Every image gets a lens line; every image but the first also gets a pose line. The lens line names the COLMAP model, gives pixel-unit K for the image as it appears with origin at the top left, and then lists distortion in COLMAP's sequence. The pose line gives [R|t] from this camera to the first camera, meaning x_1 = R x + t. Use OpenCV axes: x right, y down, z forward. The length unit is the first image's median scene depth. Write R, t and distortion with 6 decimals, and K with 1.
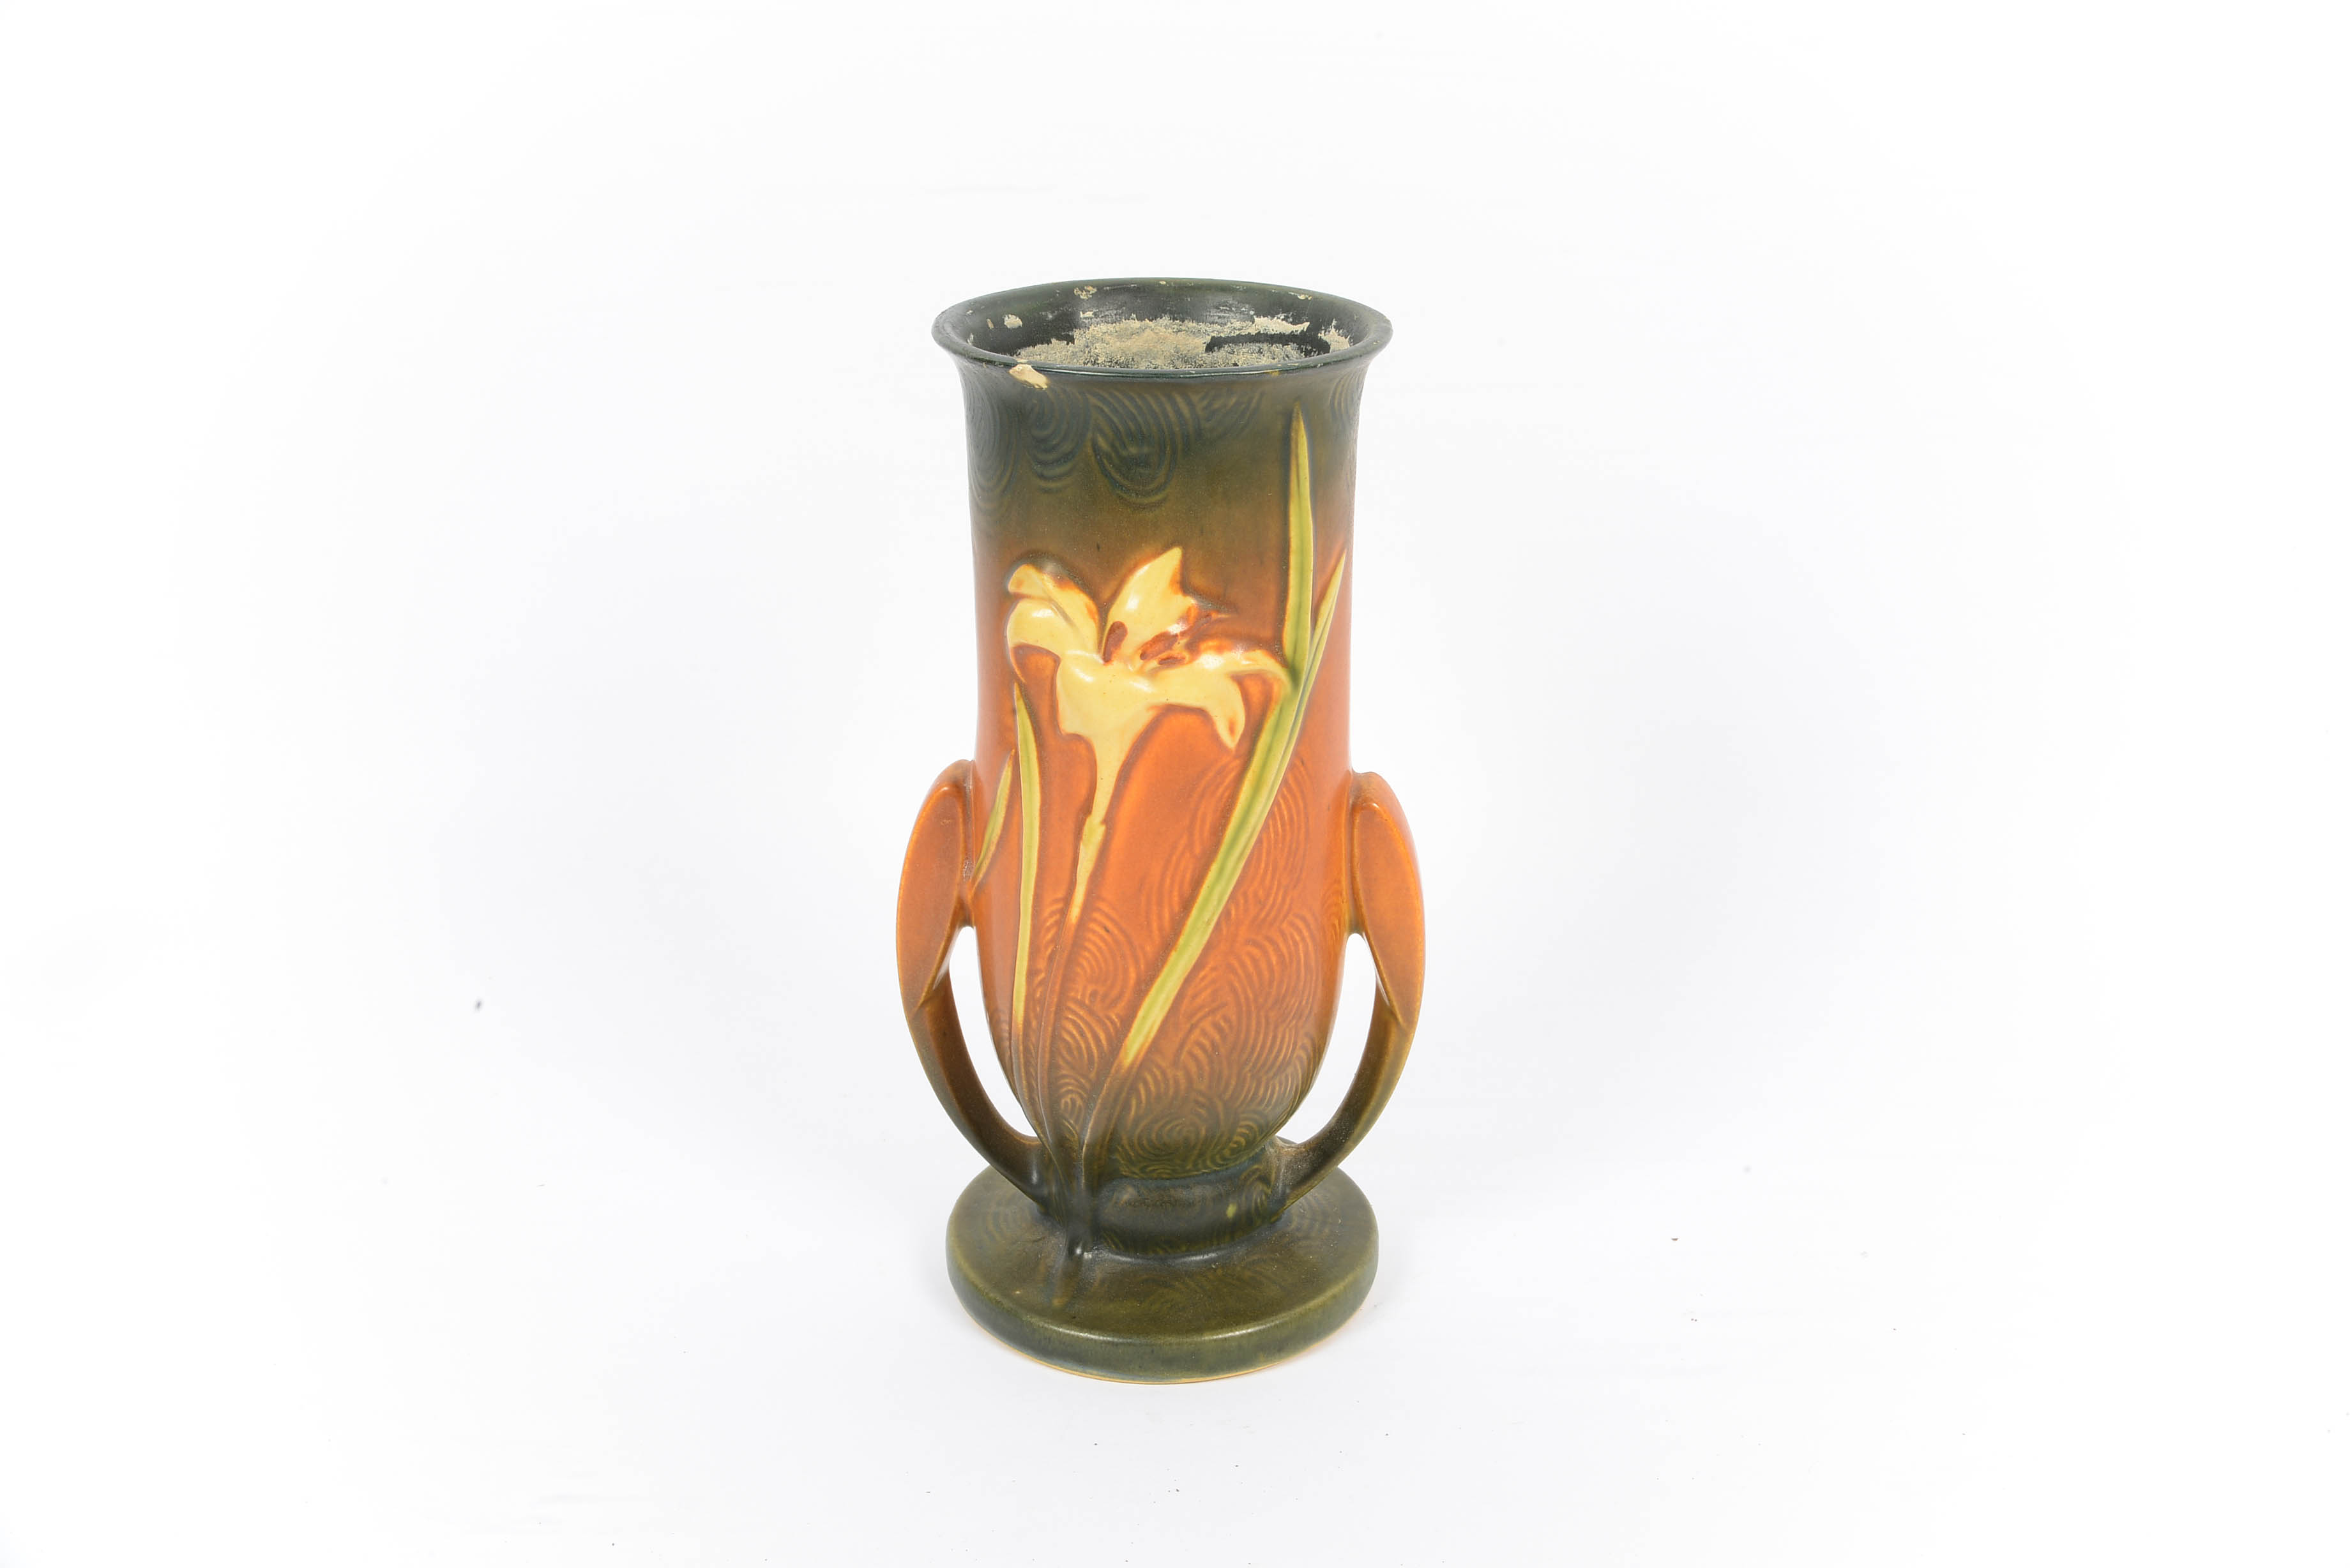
lens RADIAL K [[2615.9, 0, 1189.7], [0, 2615.9, 778.8], [0, 0, 1]] dist [-0.024549, 0.000000]
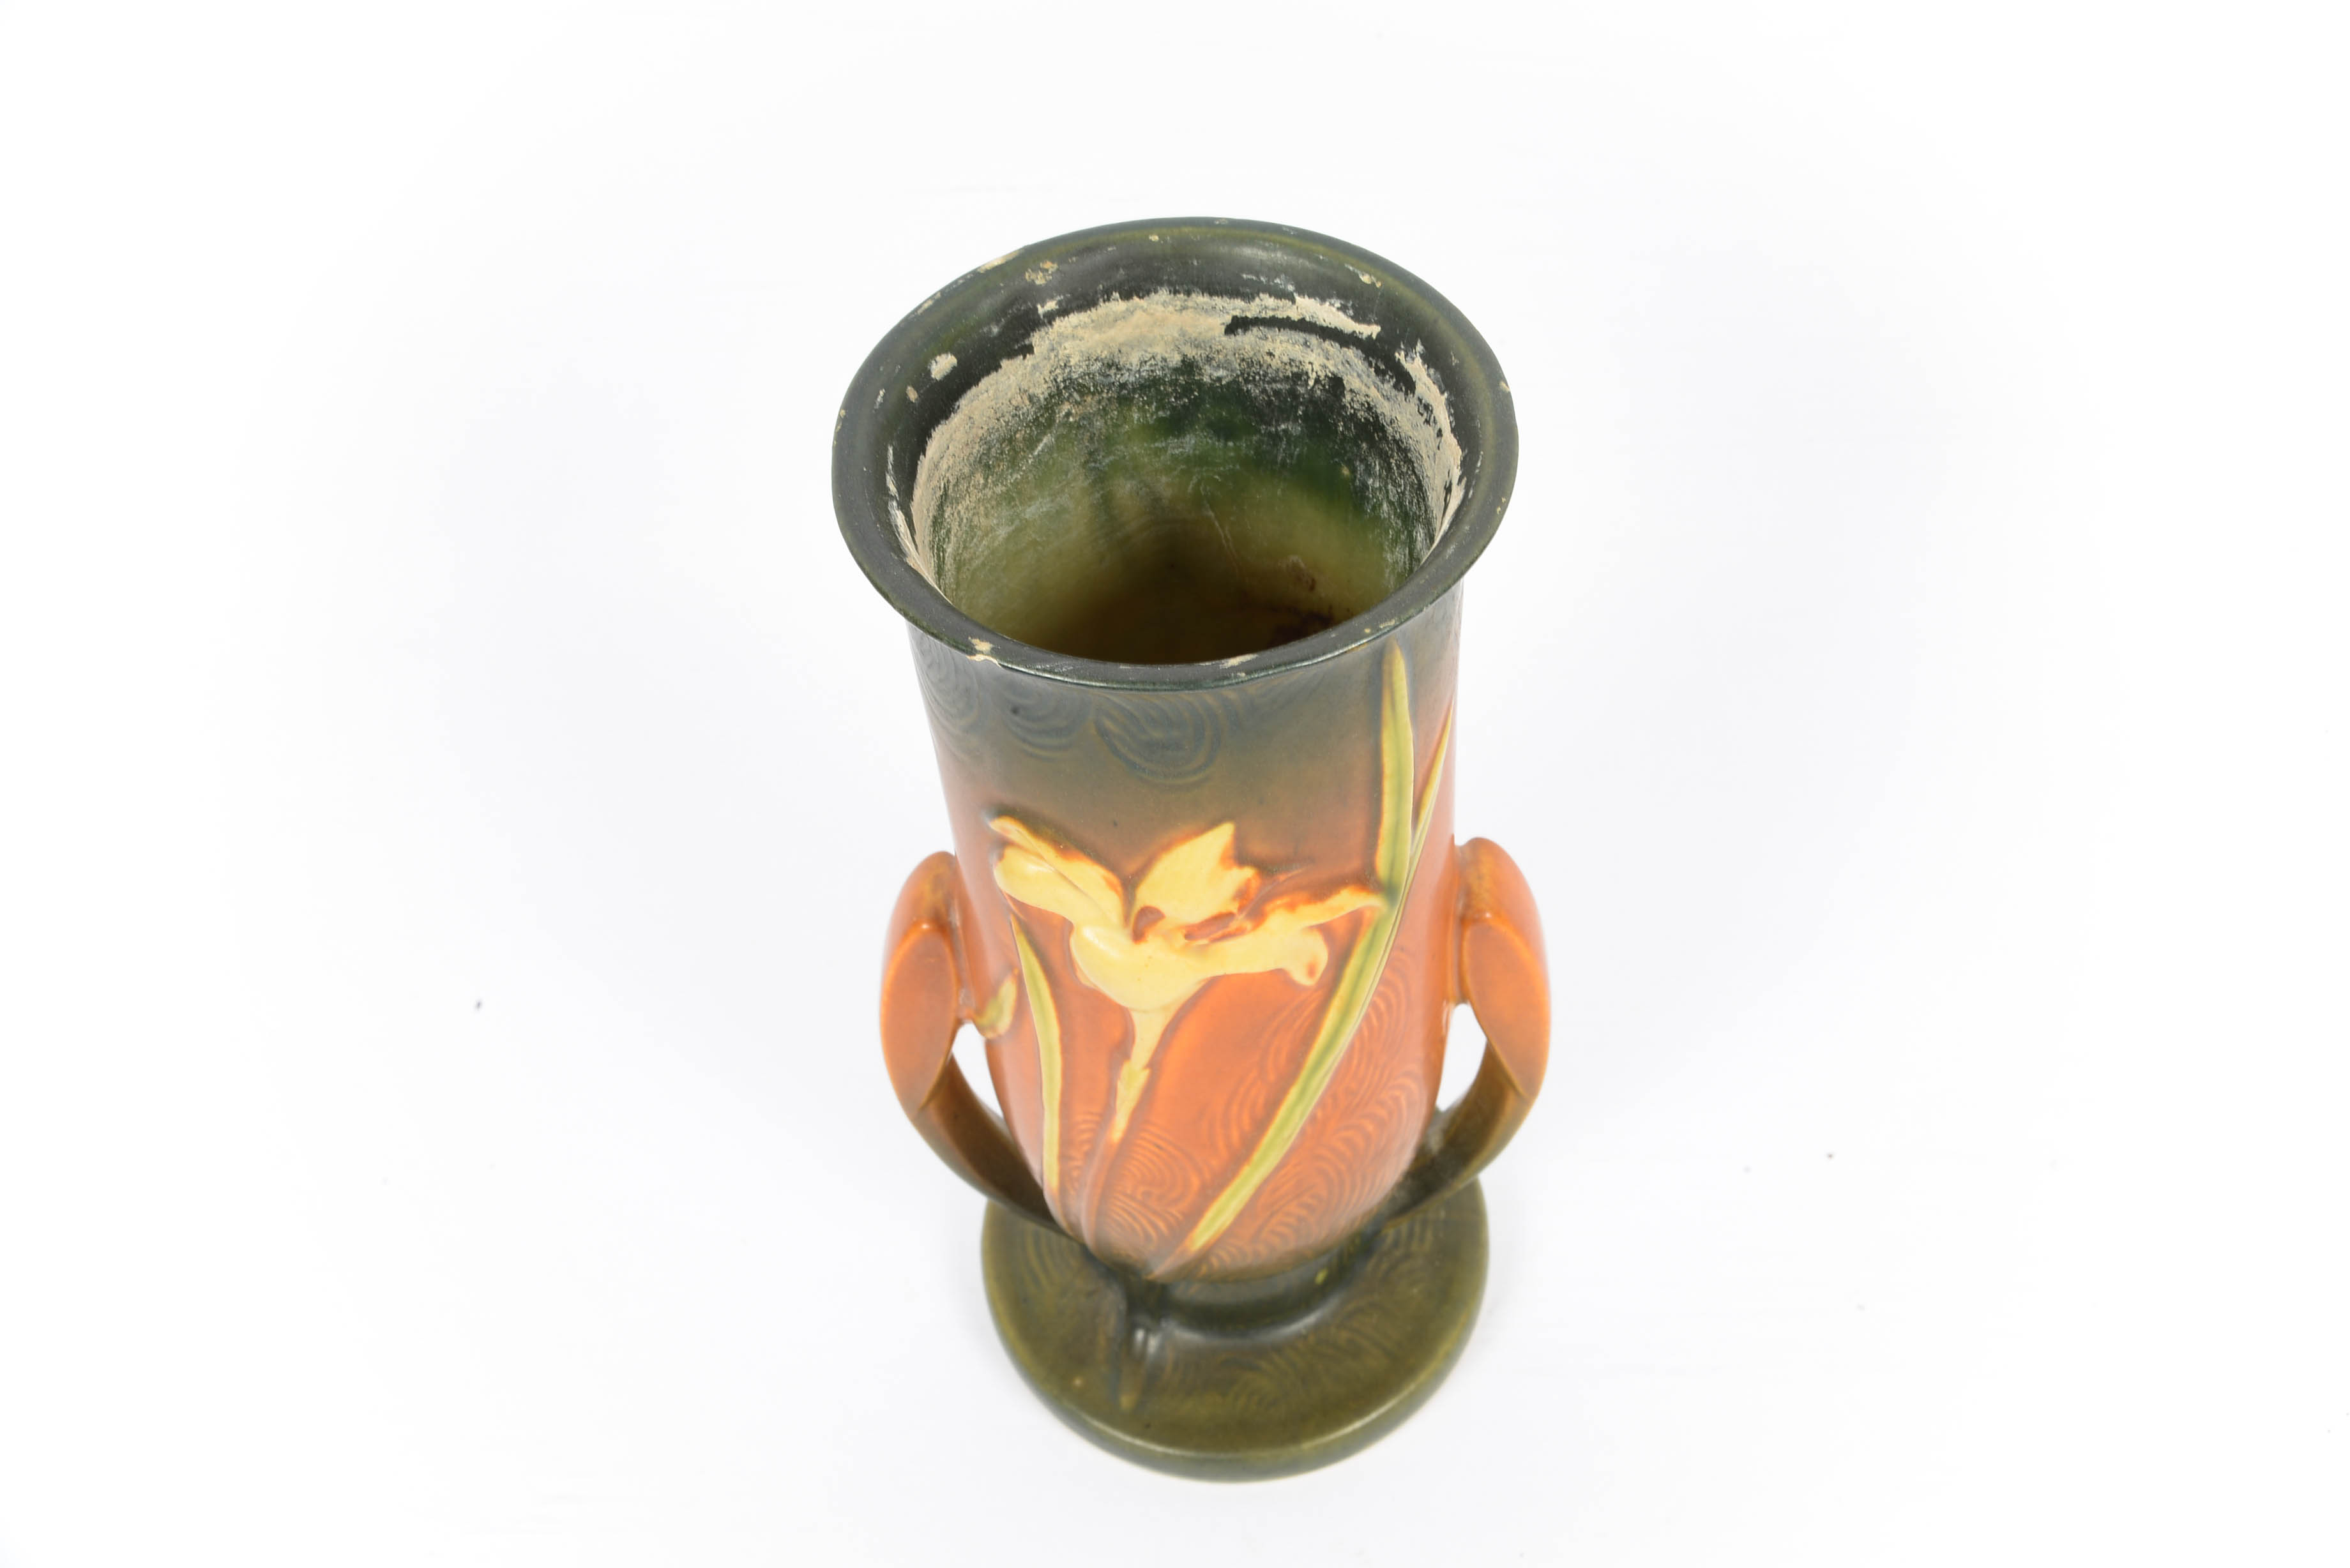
lens RADIAL K [[2615.9, 0, 1181.4], [0, 2615.9, 776.1], [0, 0, 1]] dist [-0.024549, 0.000000]
pose [[0.996632, -0.081723, -0.006816, -0.010508], [0.075284, 0.878812, 0.471193, -0.400704], [-0.032518, -0.470119, 0.882004, 0.357242]]
